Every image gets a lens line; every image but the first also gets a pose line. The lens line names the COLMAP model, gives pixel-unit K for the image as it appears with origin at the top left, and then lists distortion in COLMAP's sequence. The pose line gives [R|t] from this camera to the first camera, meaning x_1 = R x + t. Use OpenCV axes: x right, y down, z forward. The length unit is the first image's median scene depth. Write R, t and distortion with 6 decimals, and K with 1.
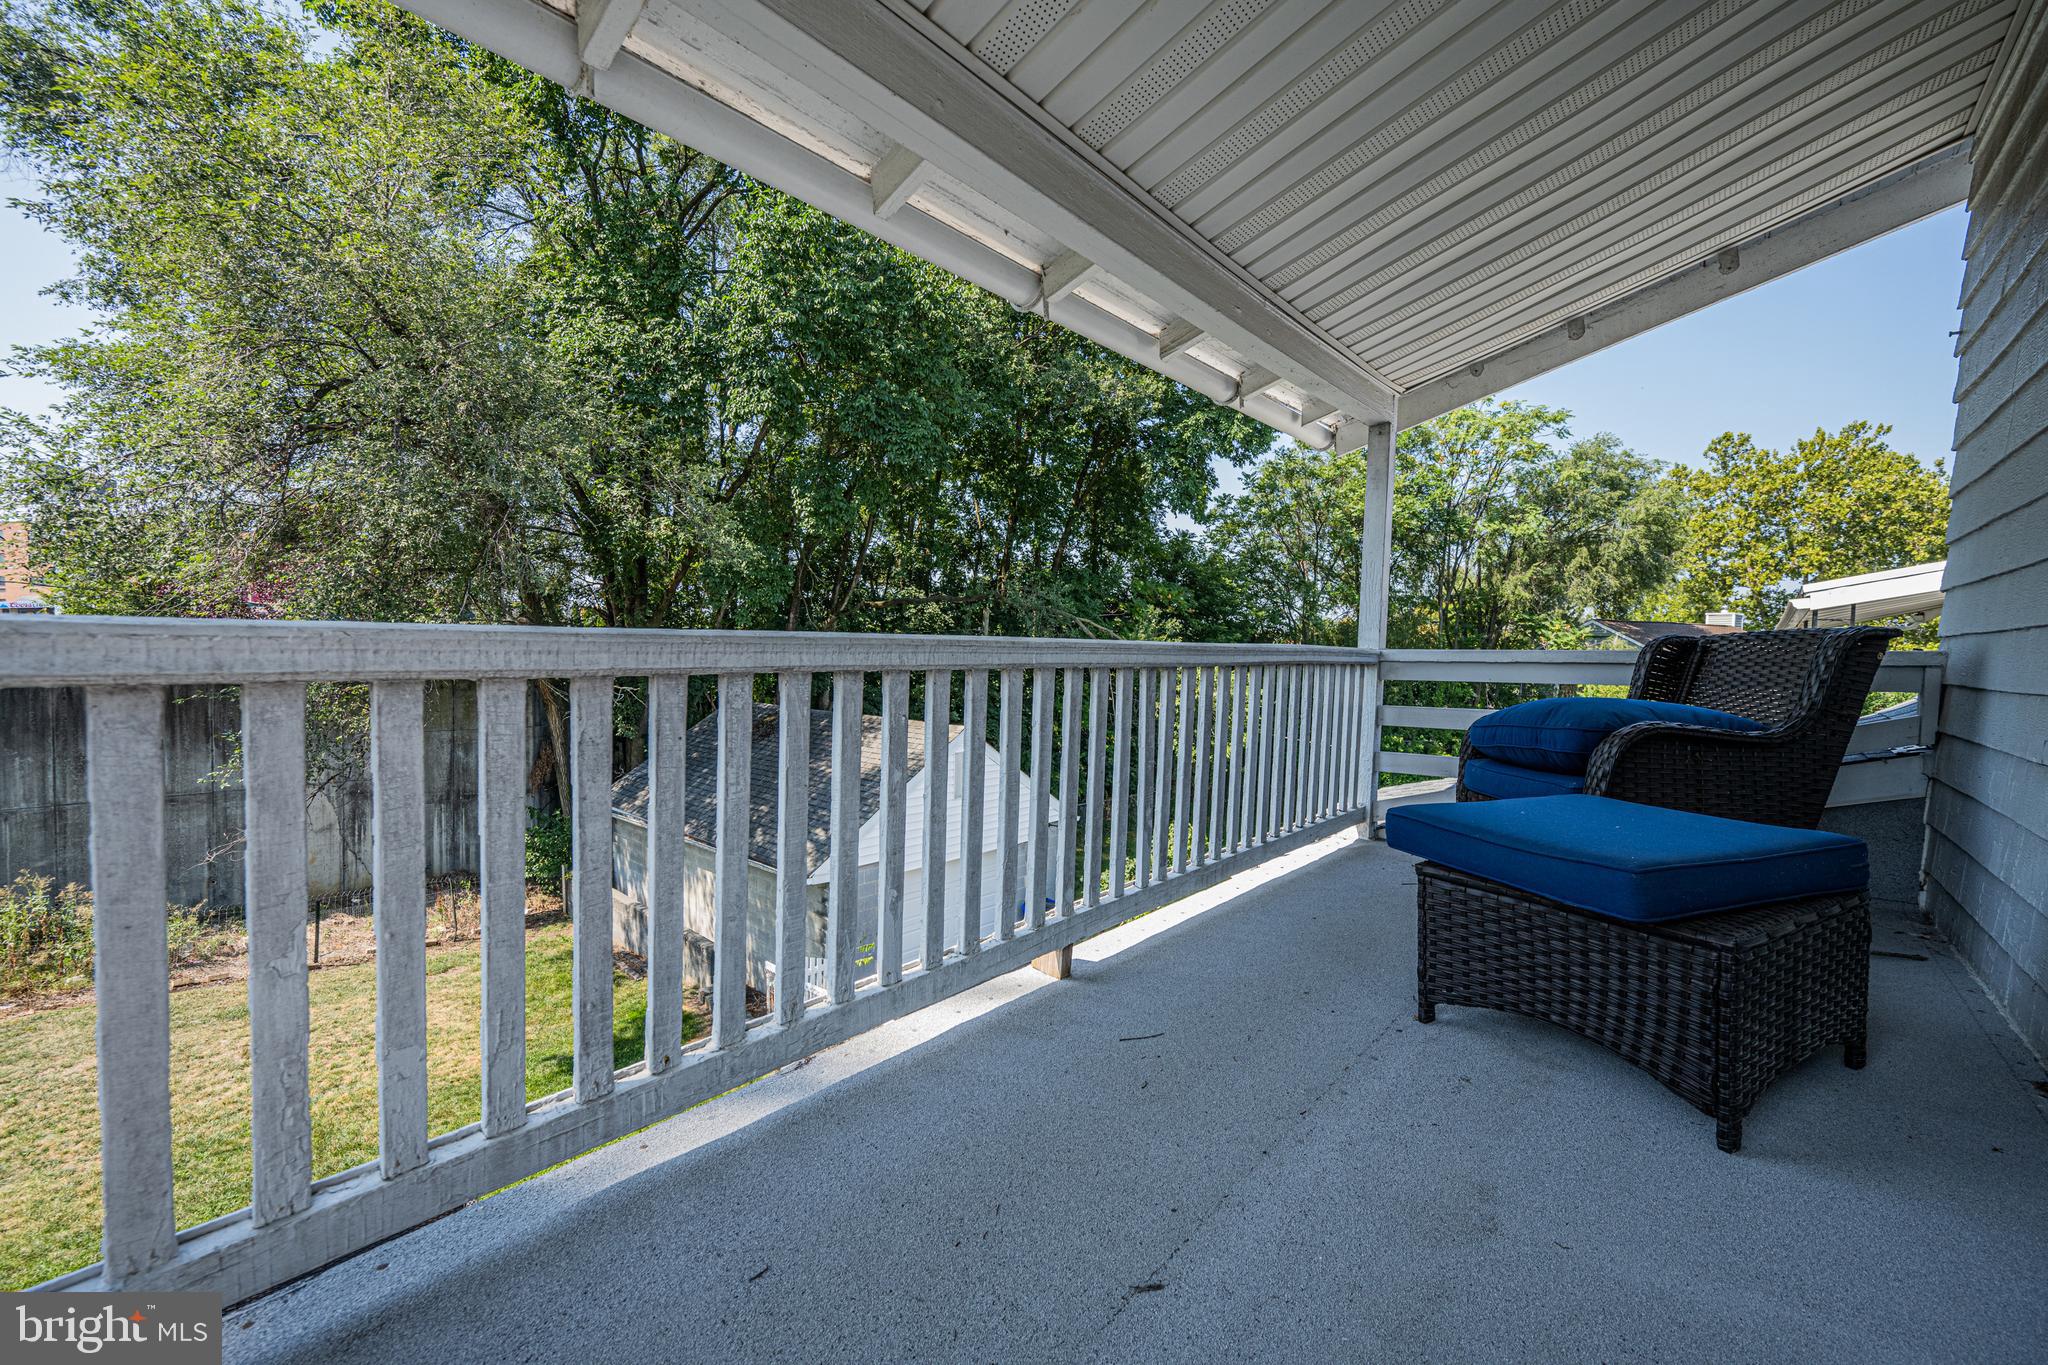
lens RADIAL K [[836.3, 0, 1025.3], [0, 836.3, 682.7], [0, 0, 1]] dist [0.004843, -0.002052]
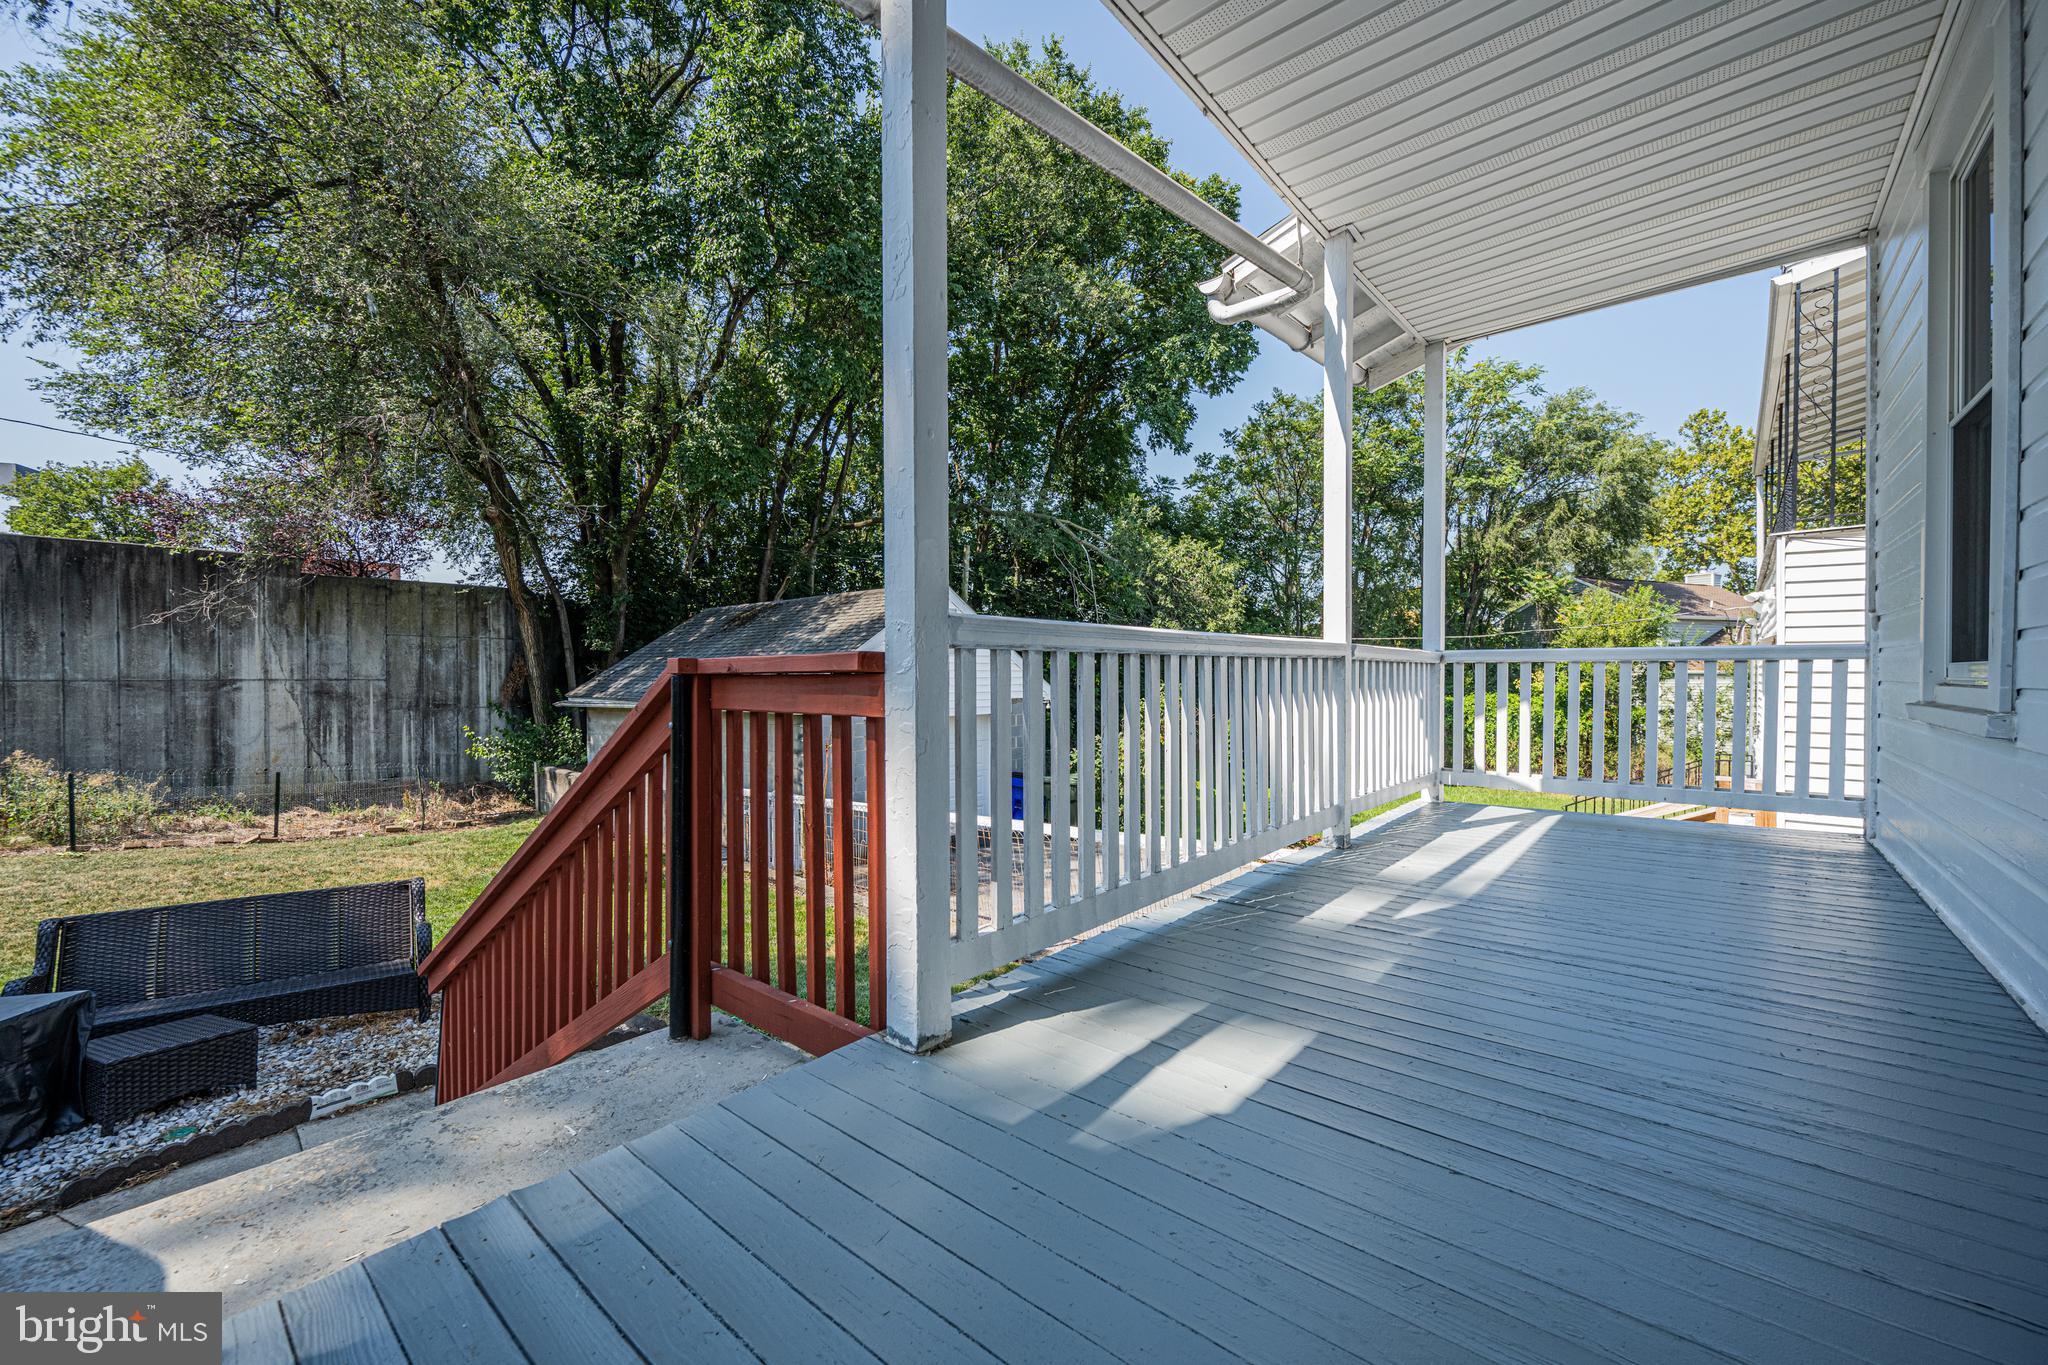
lens RADIAL K [[836.3, 0, 1021.1], [0, 836.3, 679.6], [0, 0, 1]] dist [0.004843, -0.002052]
pose [[0.999722, -0.021277, 0.010174, 0.003610], [0.021568, 0.999337, -0.029345, 0.102227], [-0.009543, 0.029556, 0.999518, 0.010889]]
